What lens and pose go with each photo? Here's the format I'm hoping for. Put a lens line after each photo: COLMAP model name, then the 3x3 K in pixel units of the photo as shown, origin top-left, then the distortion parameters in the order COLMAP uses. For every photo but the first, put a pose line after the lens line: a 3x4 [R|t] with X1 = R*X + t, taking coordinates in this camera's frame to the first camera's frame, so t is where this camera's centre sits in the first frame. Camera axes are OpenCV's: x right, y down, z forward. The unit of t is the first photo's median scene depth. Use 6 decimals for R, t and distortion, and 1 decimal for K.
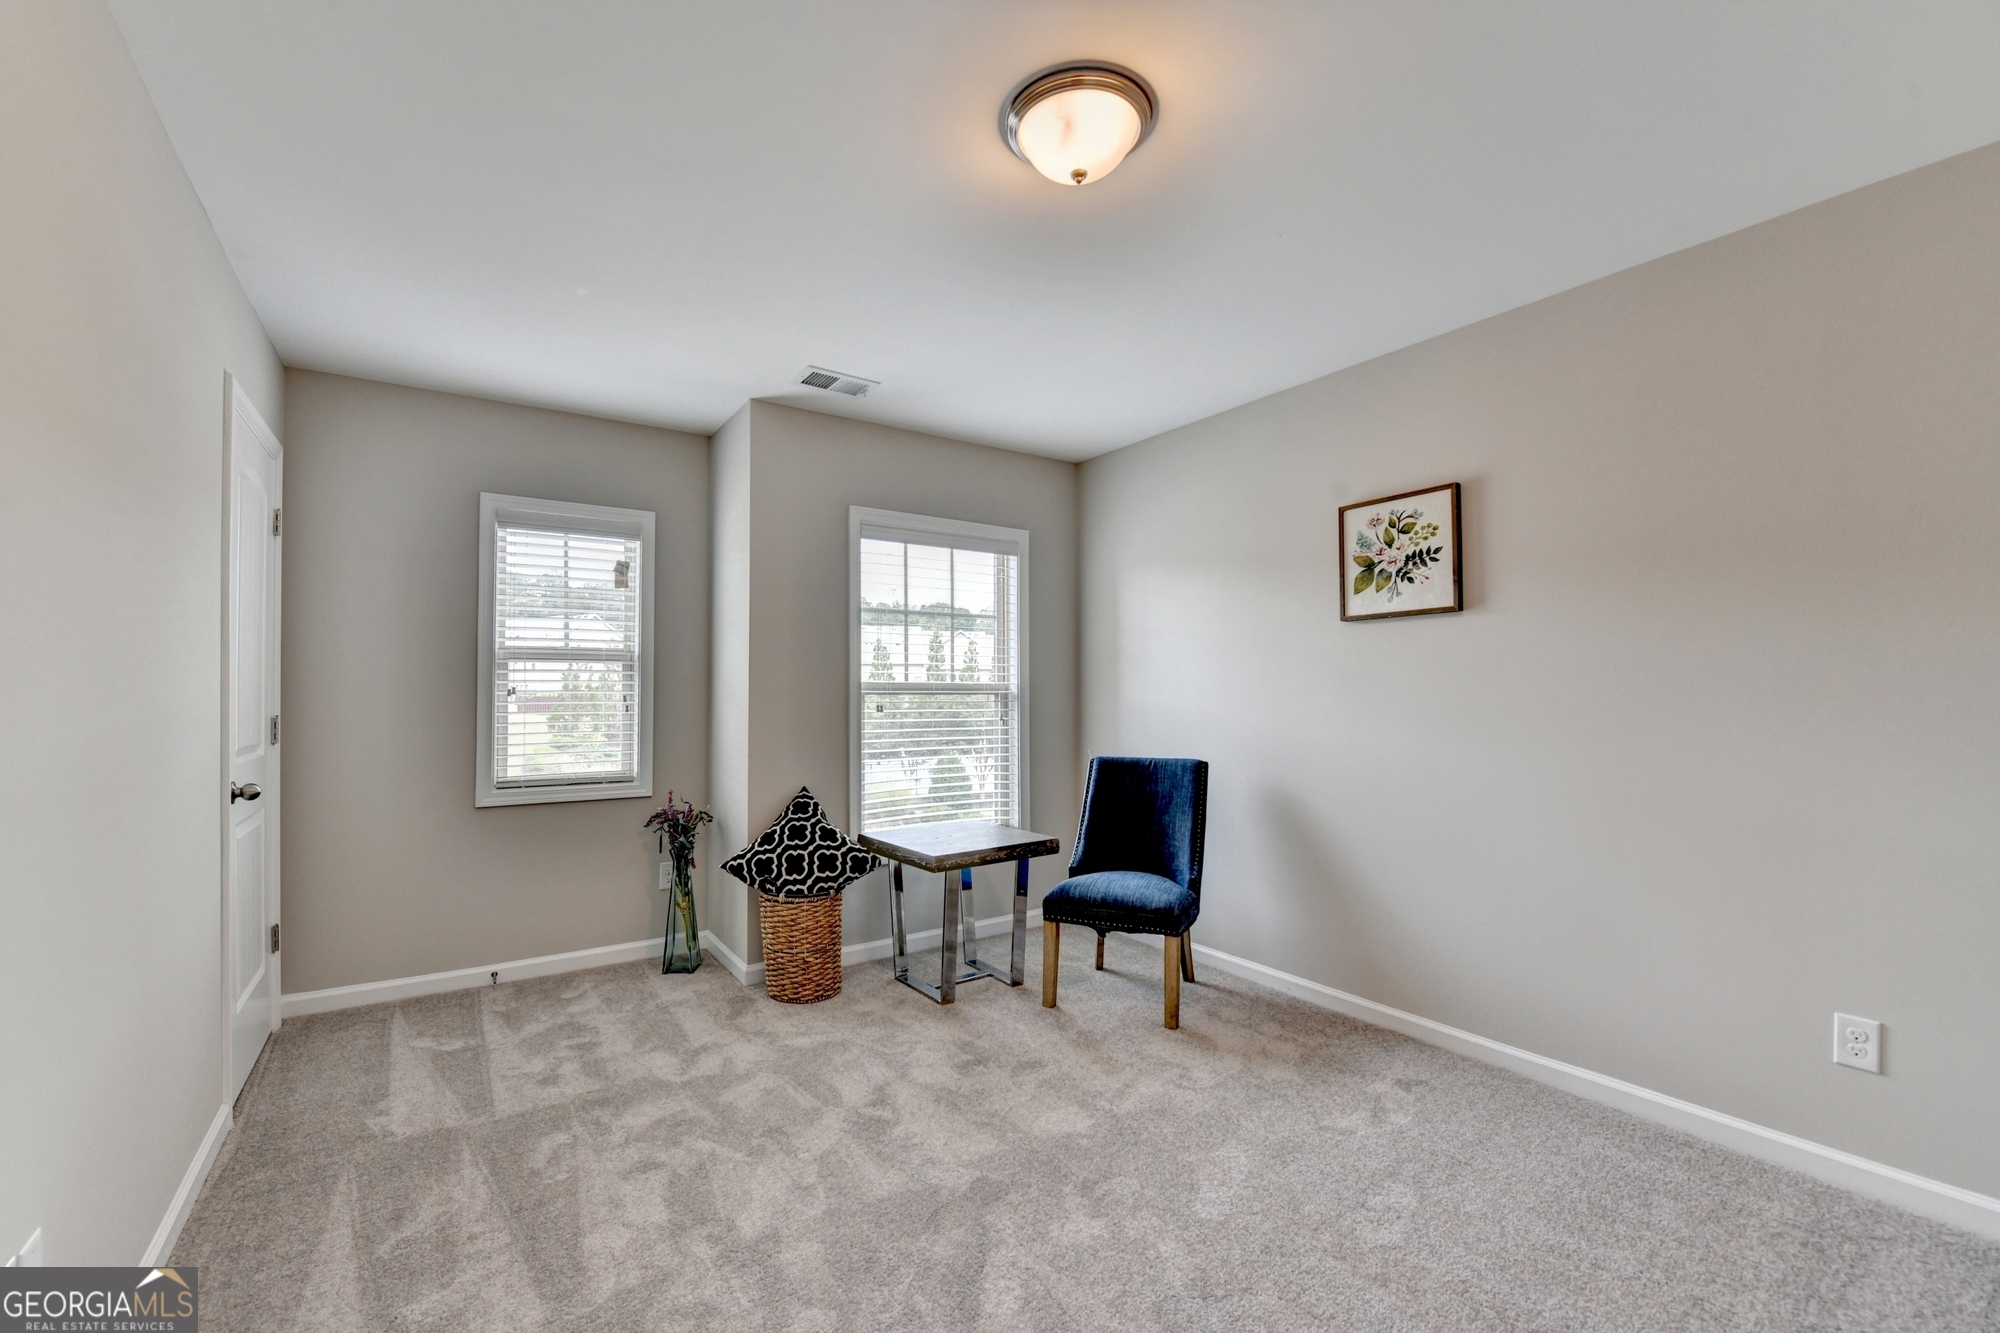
lens RADIAL K [[818.4, 0, 999.2], [0, 818.4, 682.1], [0, 0, 1]] dist [-0.014557, -0.000308]
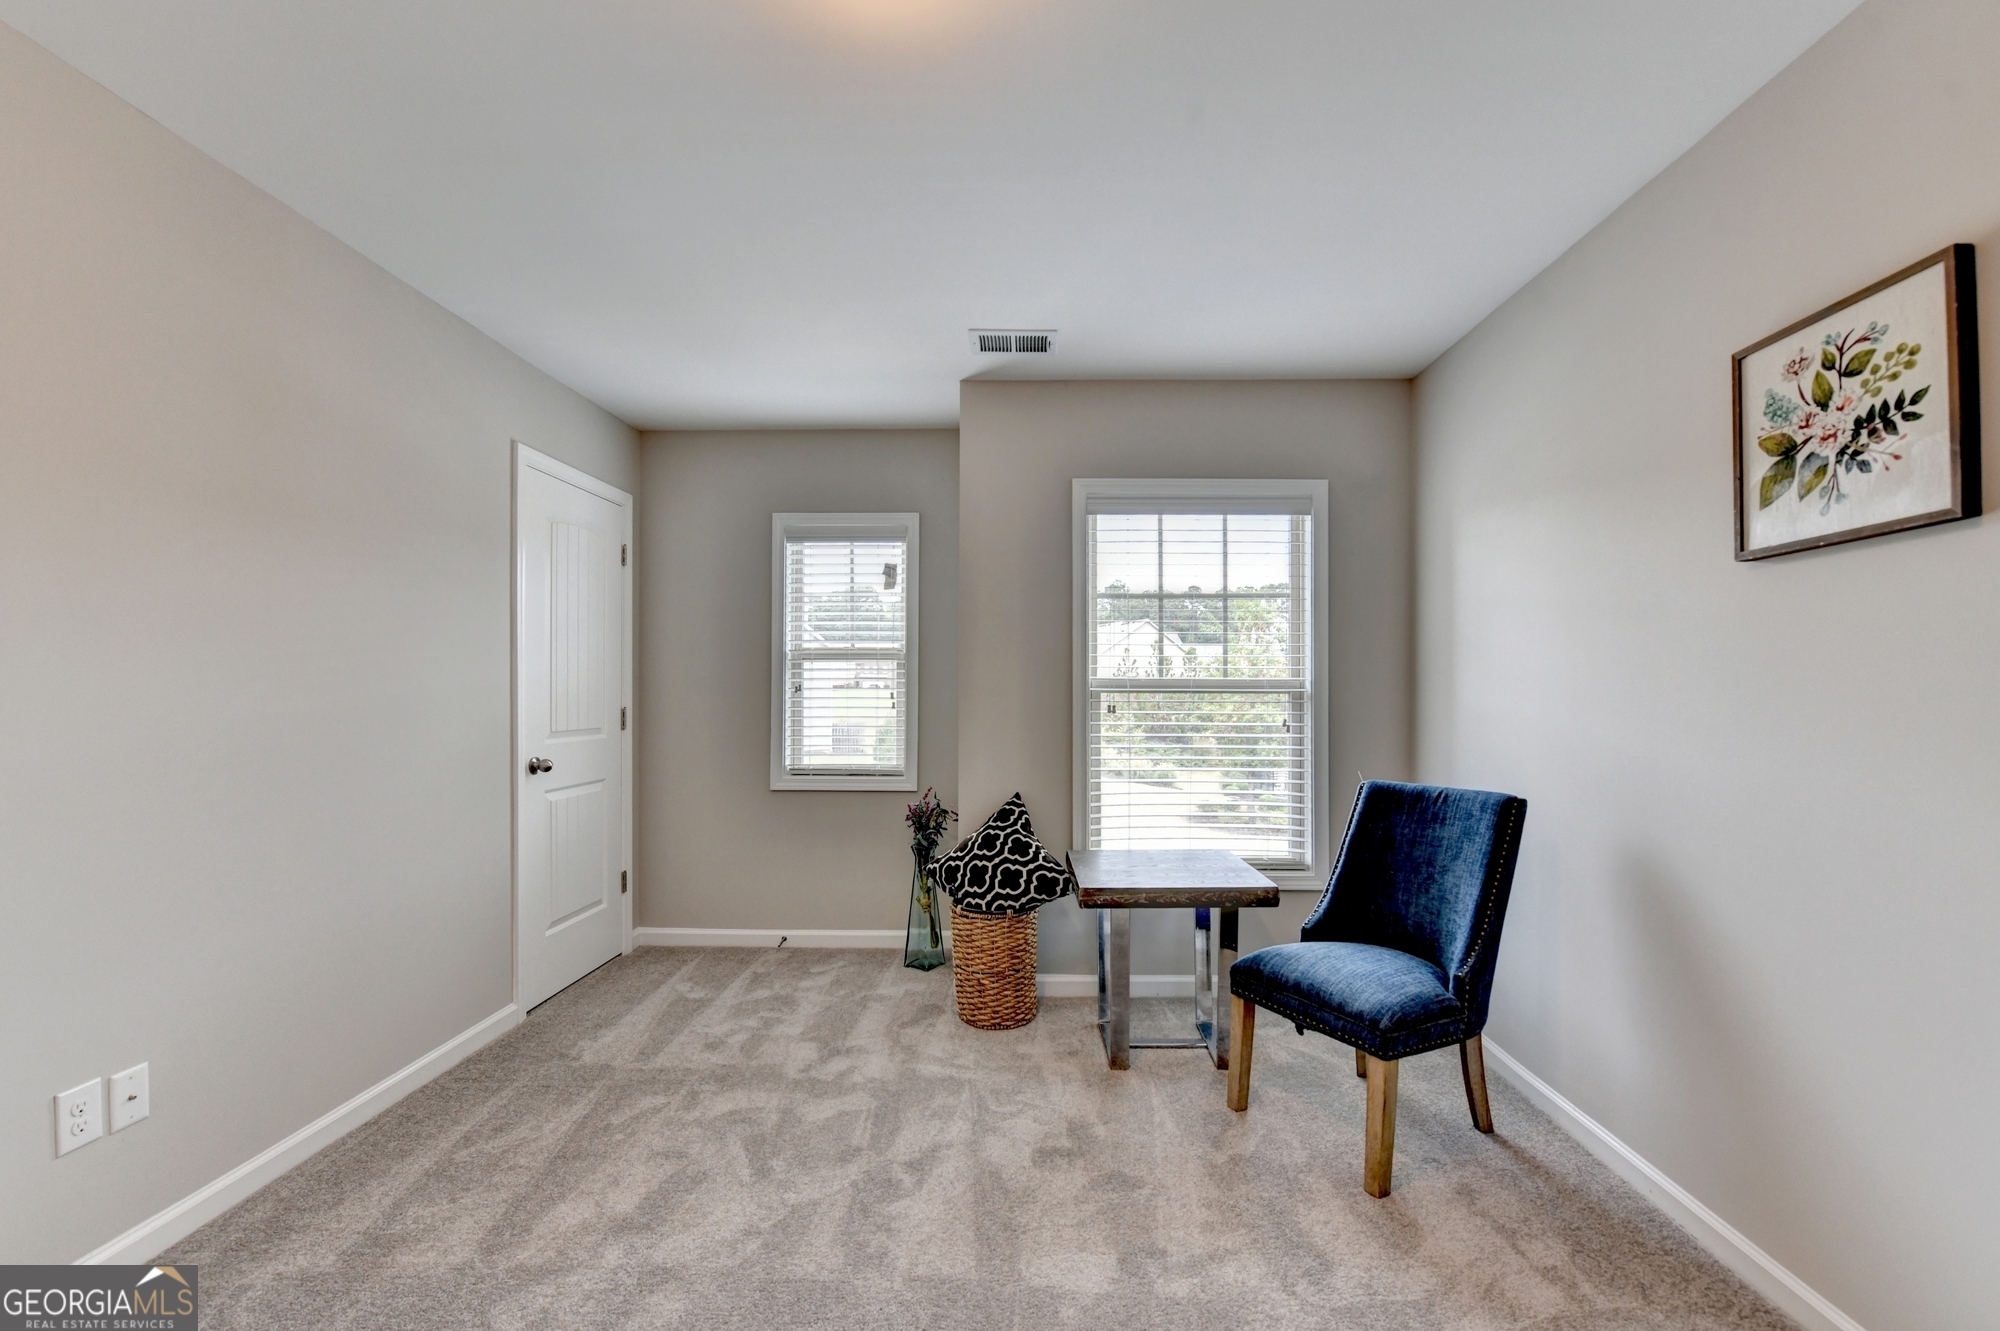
lens RADIAL K [[834.9, 0, 993.9], [0, 834.9, 690.0], [0, 0, 1]] dist [-0.017398, -0.000740]
pose [[0.817014, 0.001992, -0.576614, 0.311568], [0.004349, 0.999944, 0.009616, 0.004082], [0.576601, -0.010364, 0.816960, 0.245955]]
